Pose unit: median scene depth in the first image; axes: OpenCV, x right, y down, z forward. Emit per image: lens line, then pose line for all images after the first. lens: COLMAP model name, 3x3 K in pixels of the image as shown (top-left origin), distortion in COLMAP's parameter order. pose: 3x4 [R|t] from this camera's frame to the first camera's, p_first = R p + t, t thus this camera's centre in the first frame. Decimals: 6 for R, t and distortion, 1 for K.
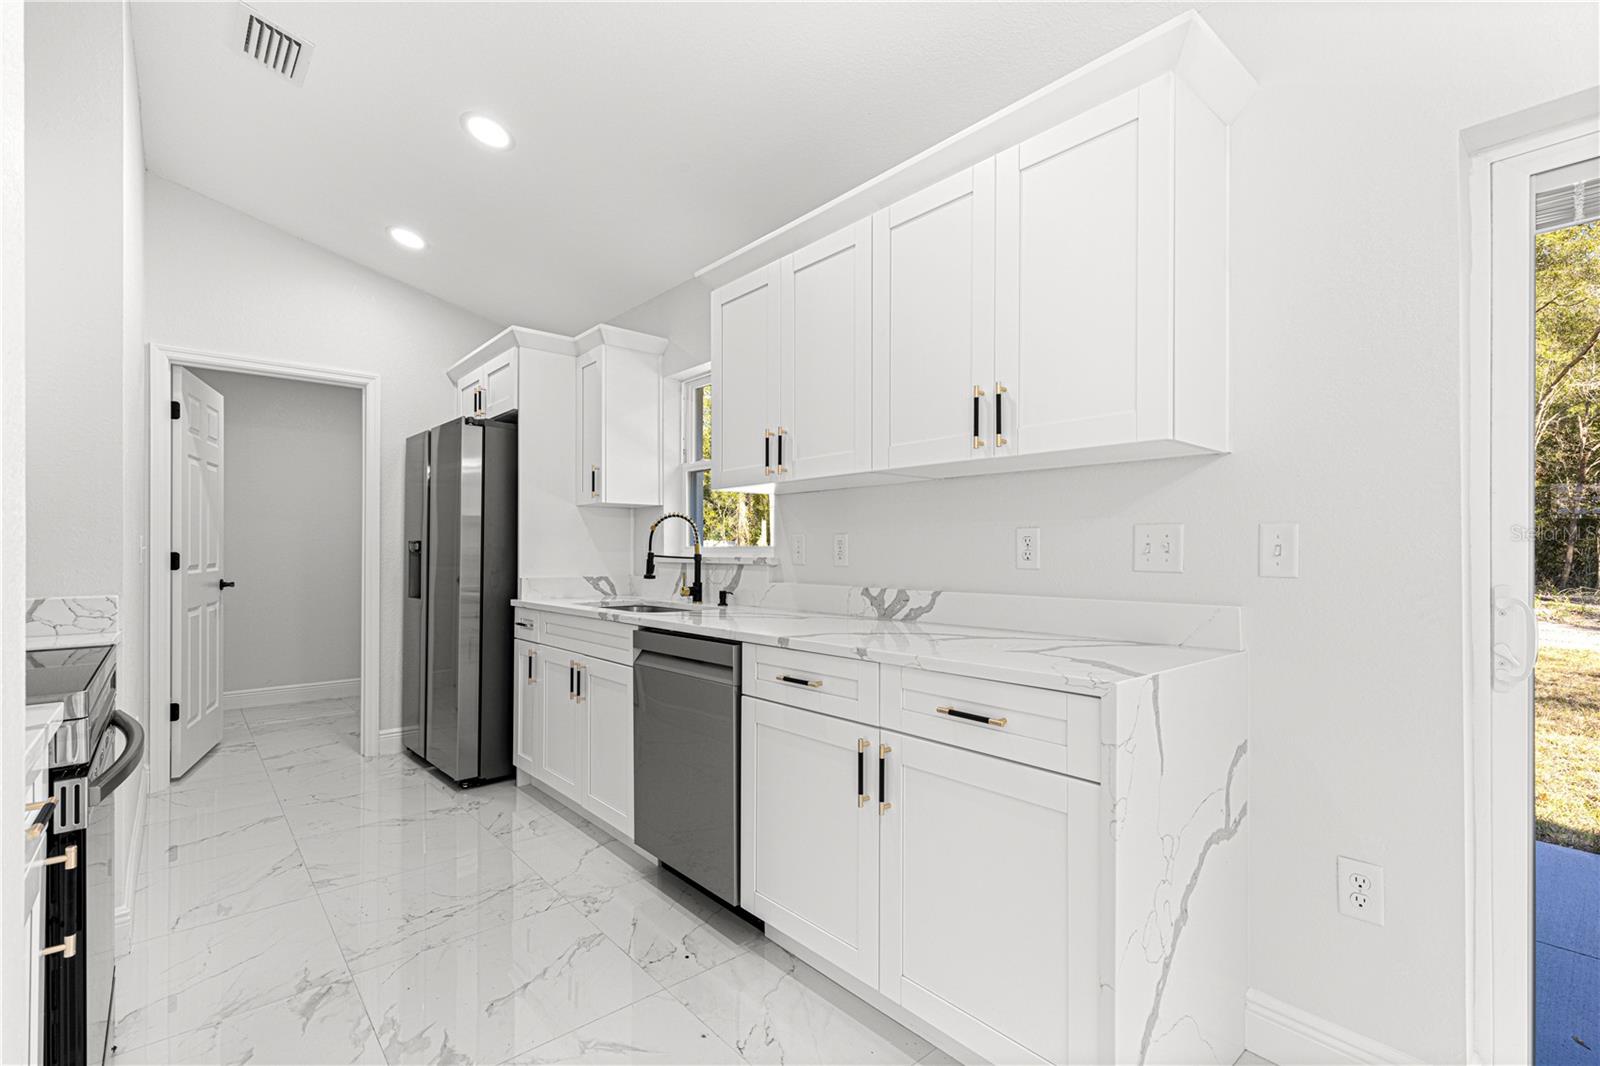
lens RADIAL K [[714.1, 0, 803.8], [0, 714.1, 541.2], [0, 0, 1]] dist [0.004690, -0.000853]
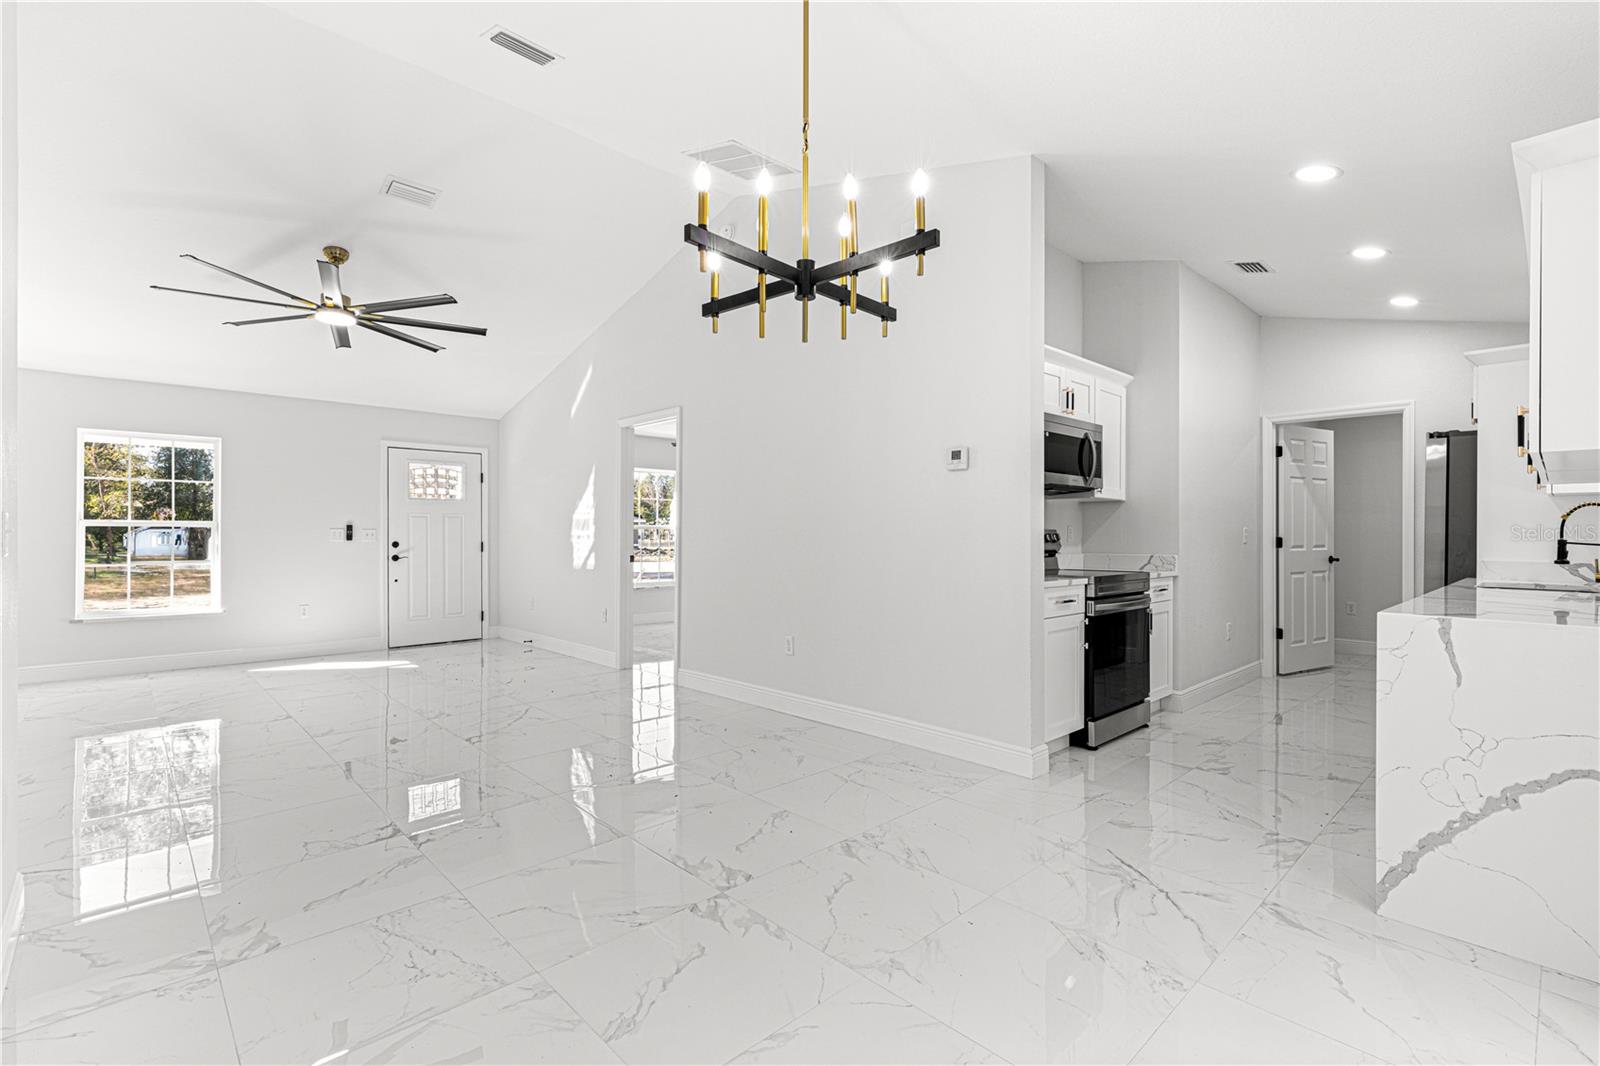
lens RADIAL K [[714.1, 0, 811.8], [0, 714.1, 531.9], [0, 0, 1]] dist [0.004690, -0.000853]
pose [[0.044149, -0.002342, -0.999022, 0.896007], [0.007276, 0.999971, -0.002023, -0.002052], [0.998998, -0.007180, 0.044165, -0.191877]]
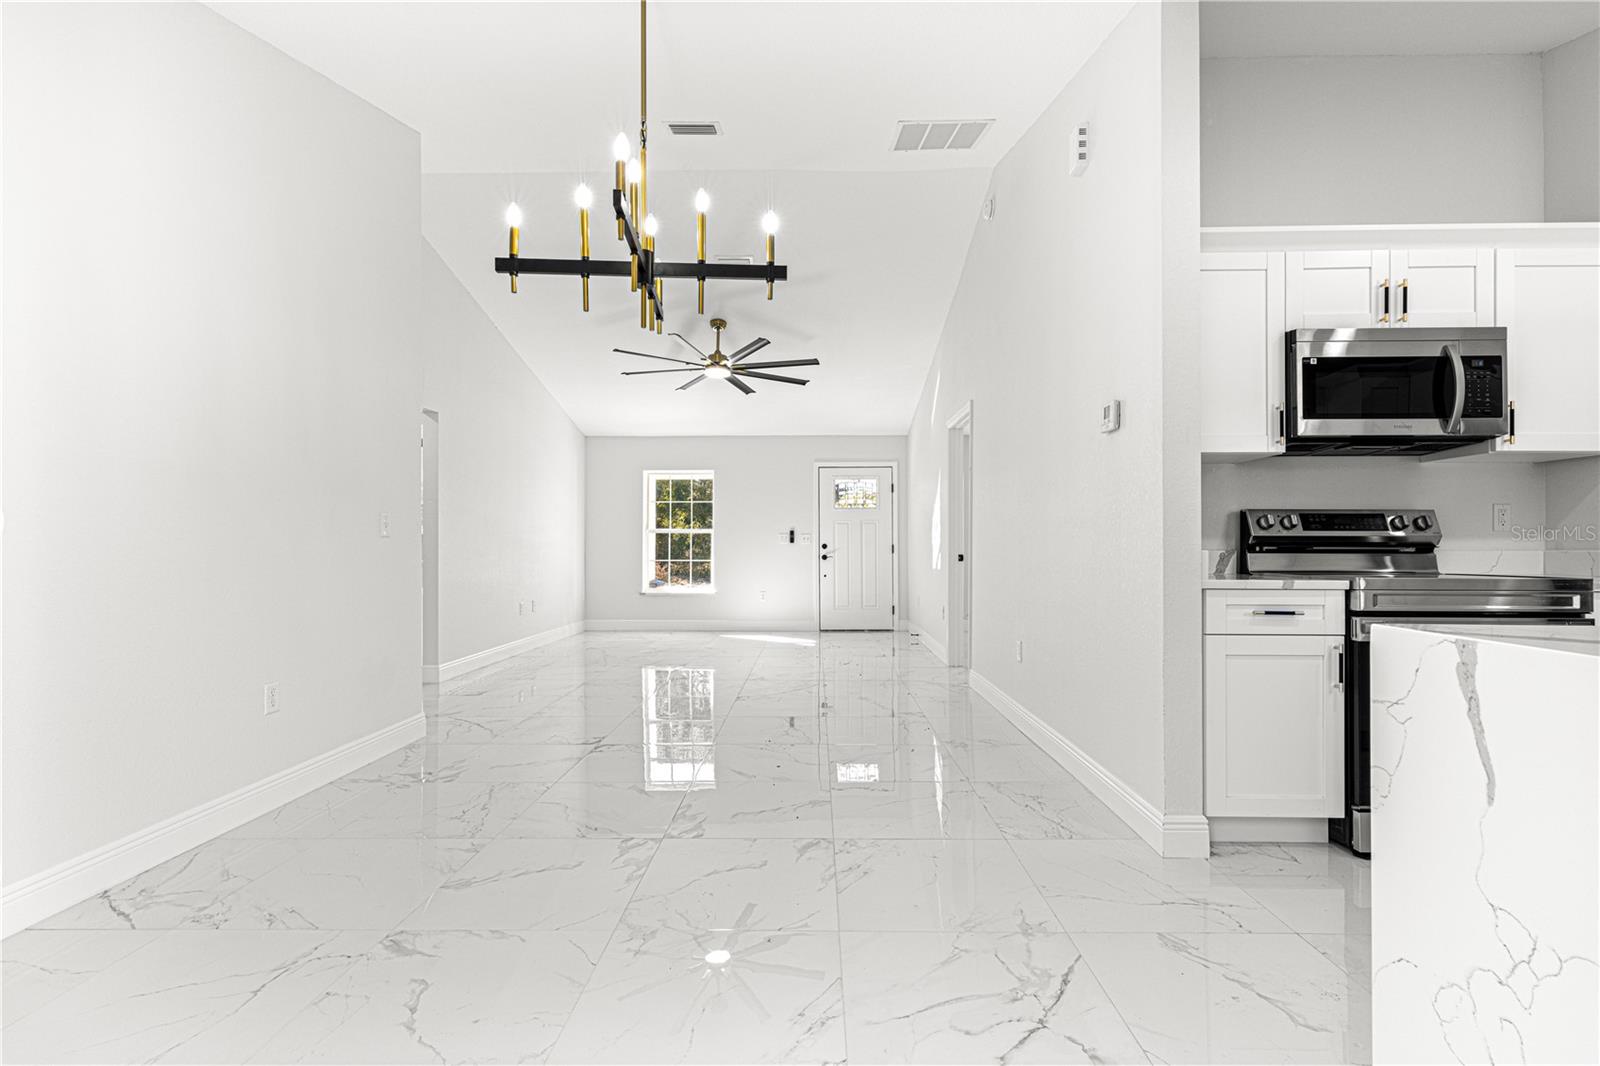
lens RADIAL K [[714.1, 0, 817.5], [0, 714.1, 540.0], [0, 0, 1]] dist [0.004690, -0.000853]
pose [[-0.665924, -0.005962, -0.745996, 0.631559], [0.008370, 0.999845, -0.015463, 0.045302], [0.745972, -0.016541, -0.665771, 0.459028]]
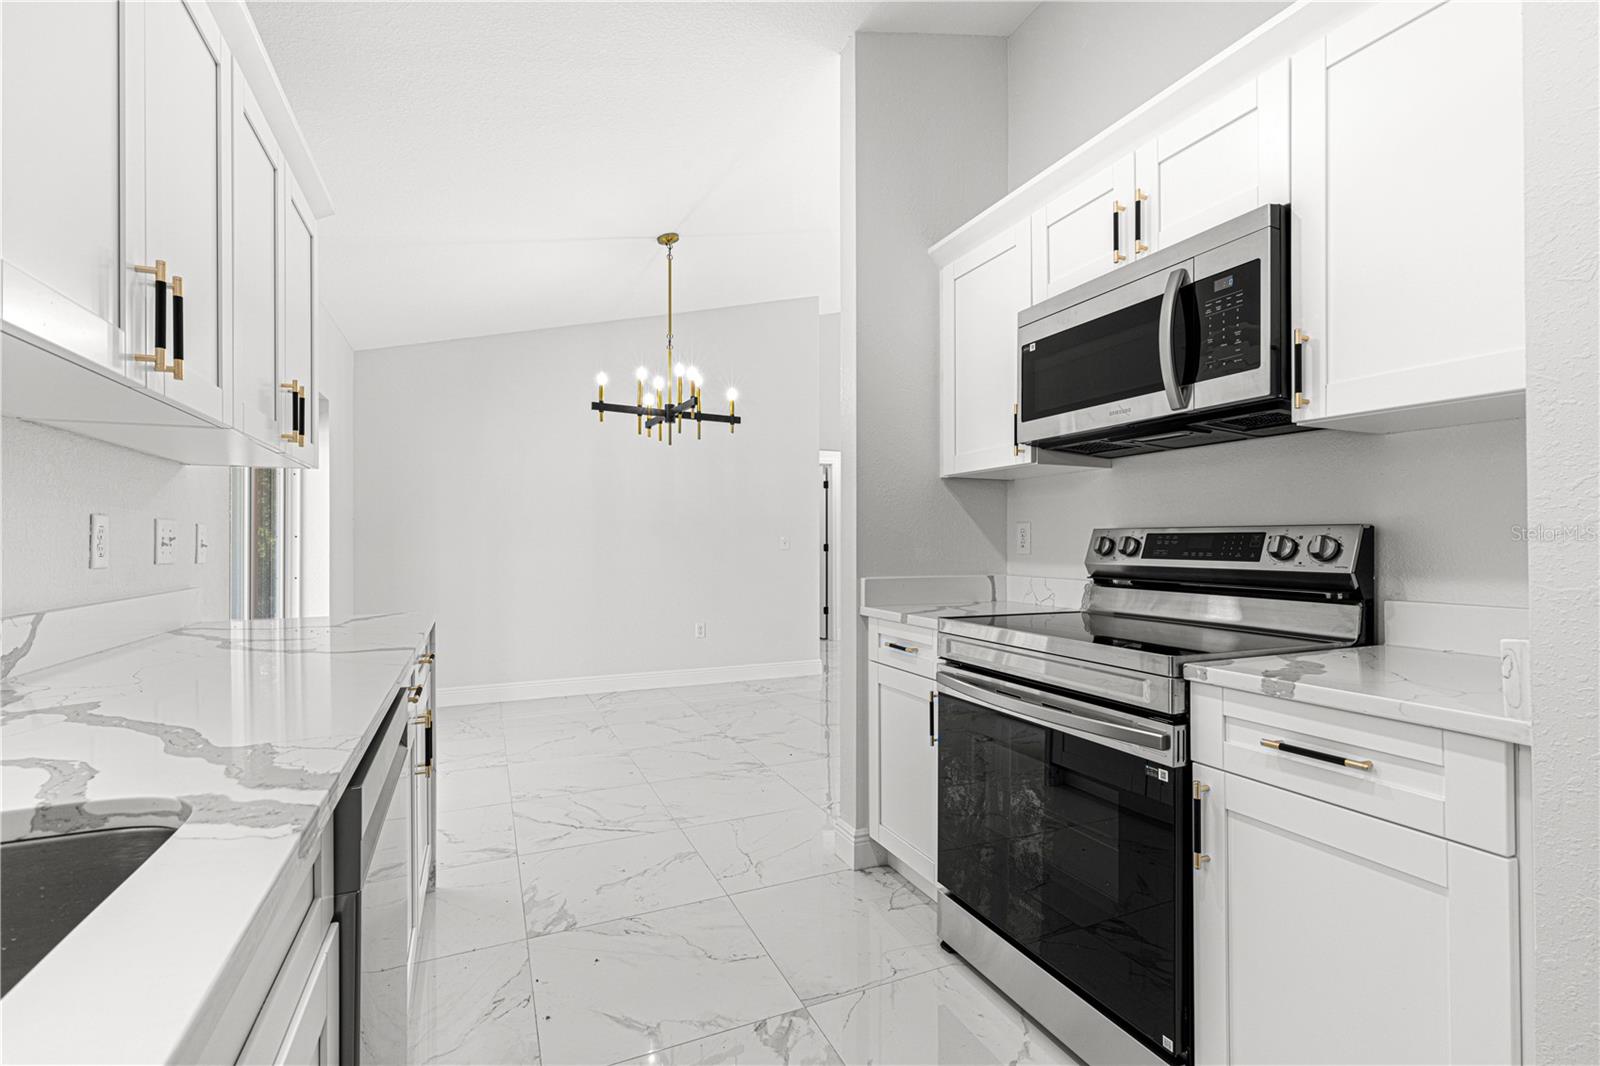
lens RADIAL K [[714.1, 0, 798.5], [0, 714.1, 535.5], [0, 0, 1]] dist [0.004690, -0.000853]
pose [[-0.955607, 0.006965, 0.294561, -0.452094], [0.000909, 0.999785, -0.020693, 0.013992], [-0.294642, -0.019506, -0.955408, 1.083006]]
